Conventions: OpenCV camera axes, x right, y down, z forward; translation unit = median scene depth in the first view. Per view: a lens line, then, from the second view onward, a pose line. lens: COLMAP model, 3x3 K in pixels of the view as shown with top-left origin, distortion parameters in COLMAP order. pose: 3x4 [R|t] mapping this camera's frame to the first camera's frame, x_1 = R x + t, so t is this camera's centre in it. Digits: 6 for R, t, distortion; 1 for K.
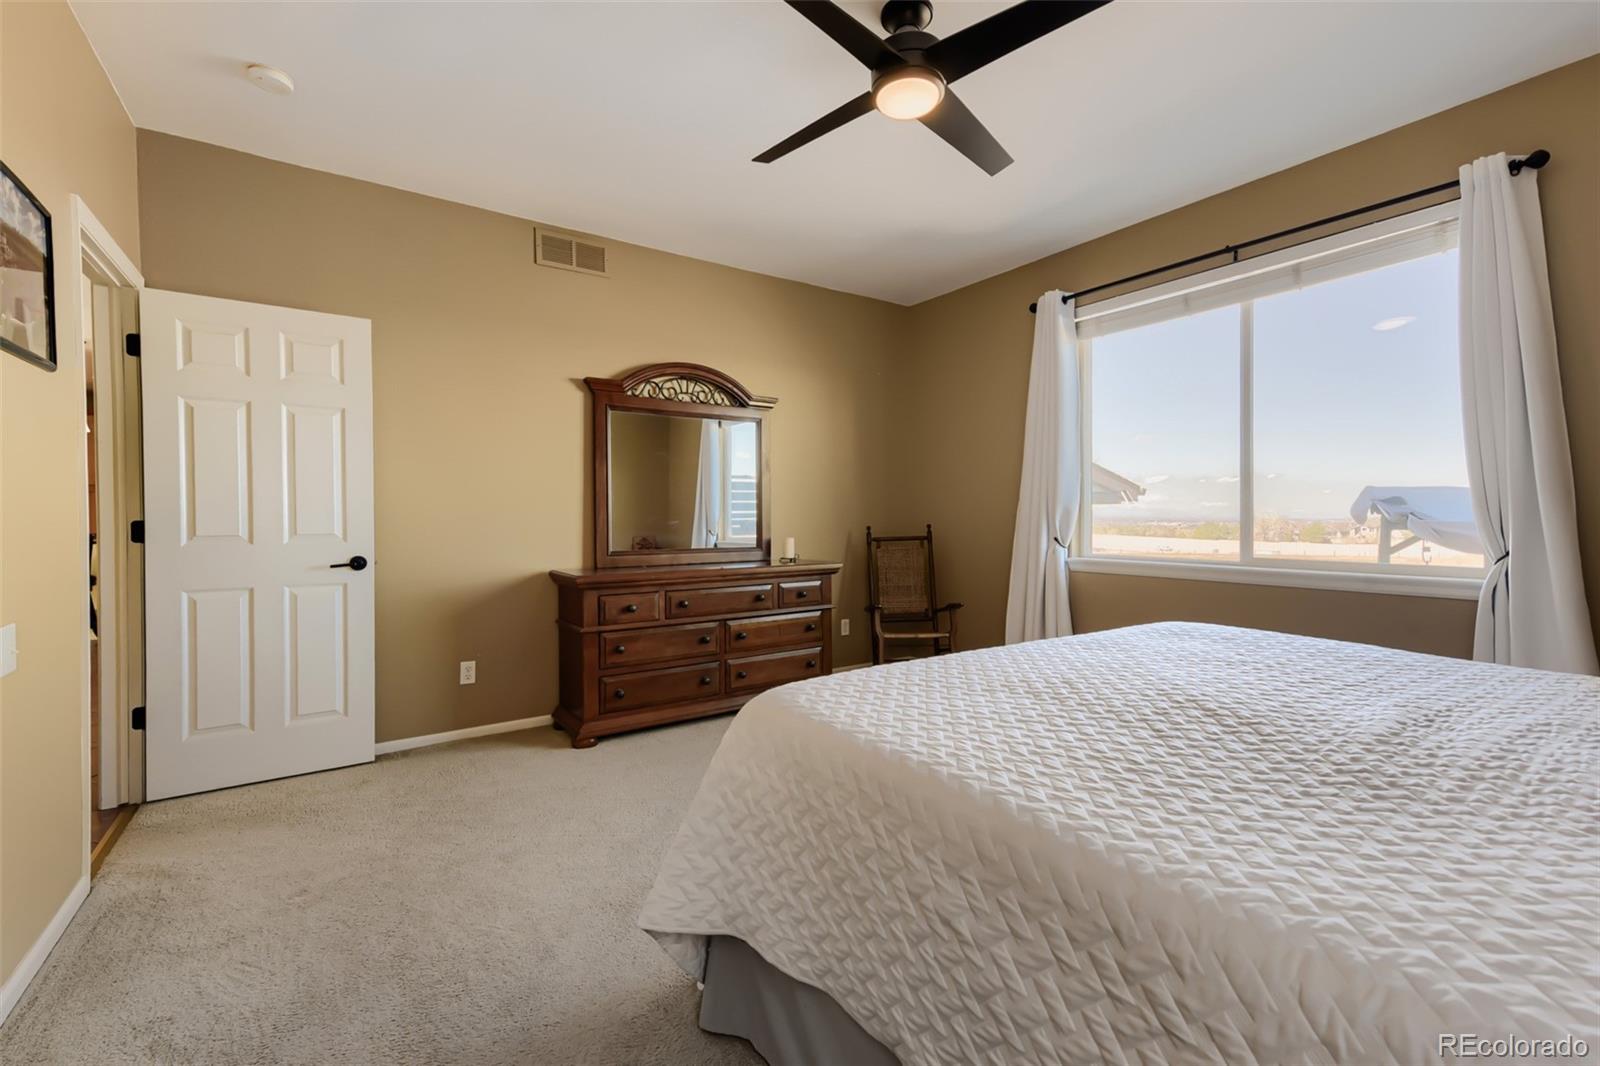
lens RADIAL K [[730.0, 0, 783.2], [0, 730.0, 528.5], [0, 0, 1]] dist [-0.004786, 0.000640]
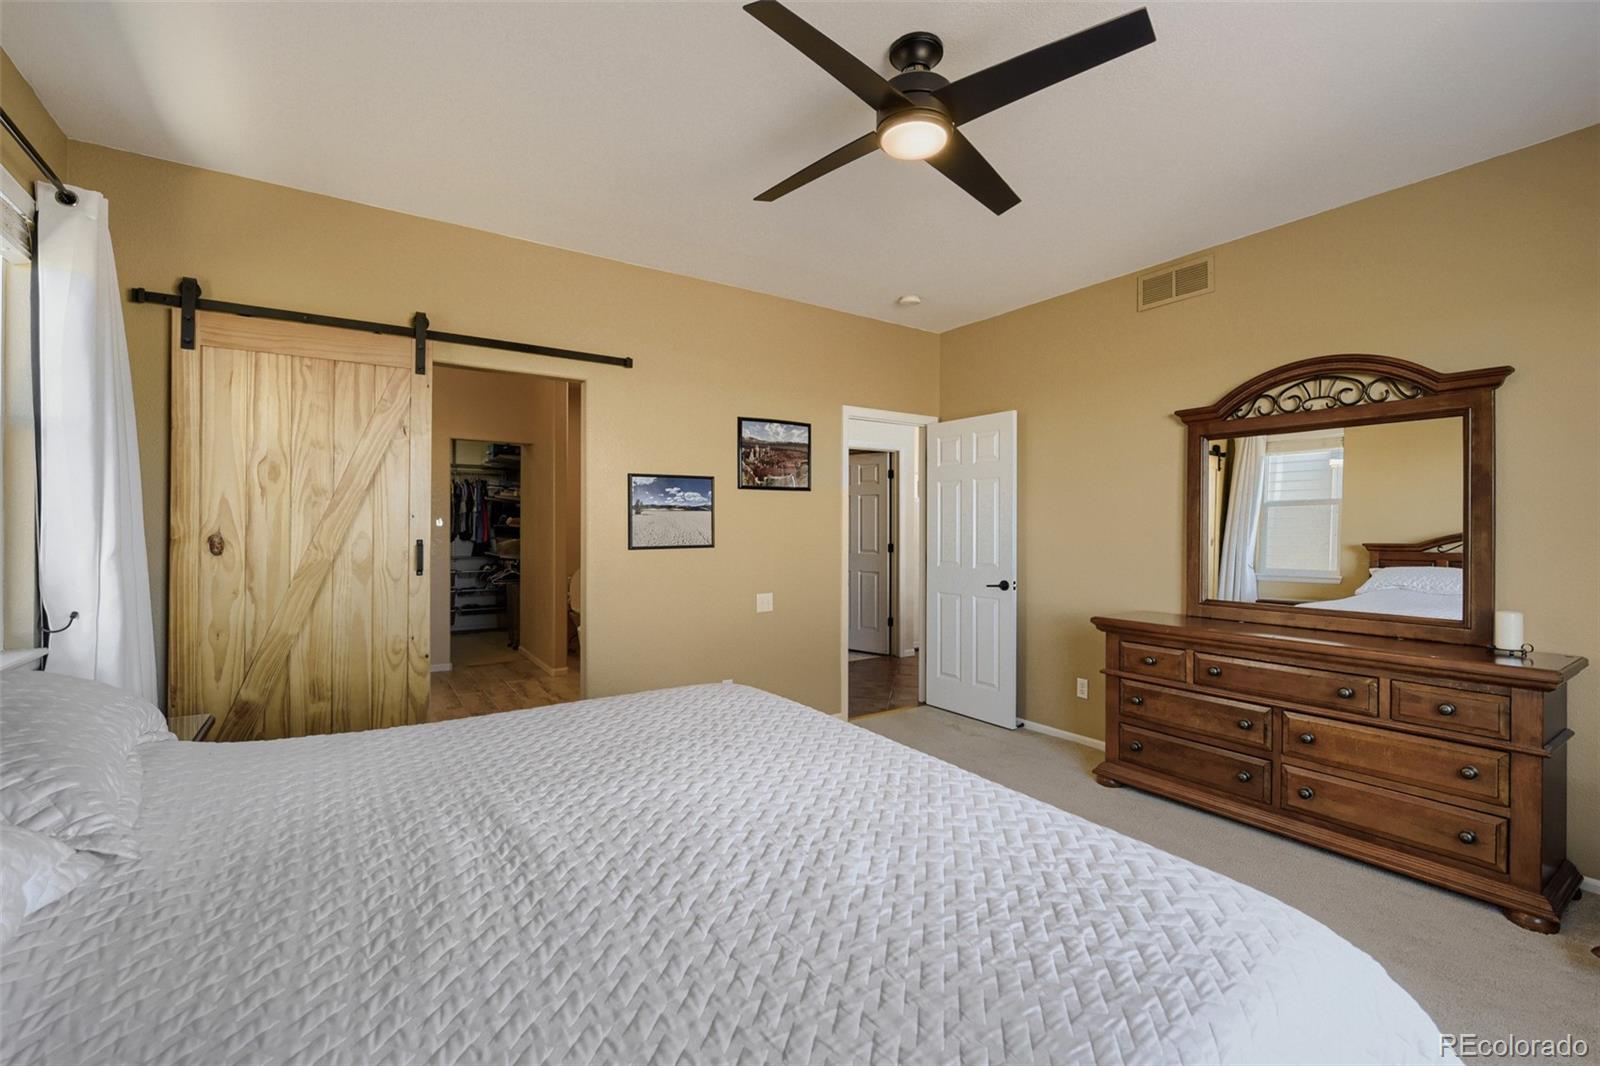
lens RADIAL K [[730.0, 0, 783.2], [0, 730.0, 528.5], [0, 0, 1]] dist [-0.004786, 0.000640]
pose [[-0.091726, 0.008379, -0.995749, 0.732806], [-0.012063, 0.999882, 0.009525, -0.060100], [0.995711, 0.012885, -0.091614, 0.595701]]
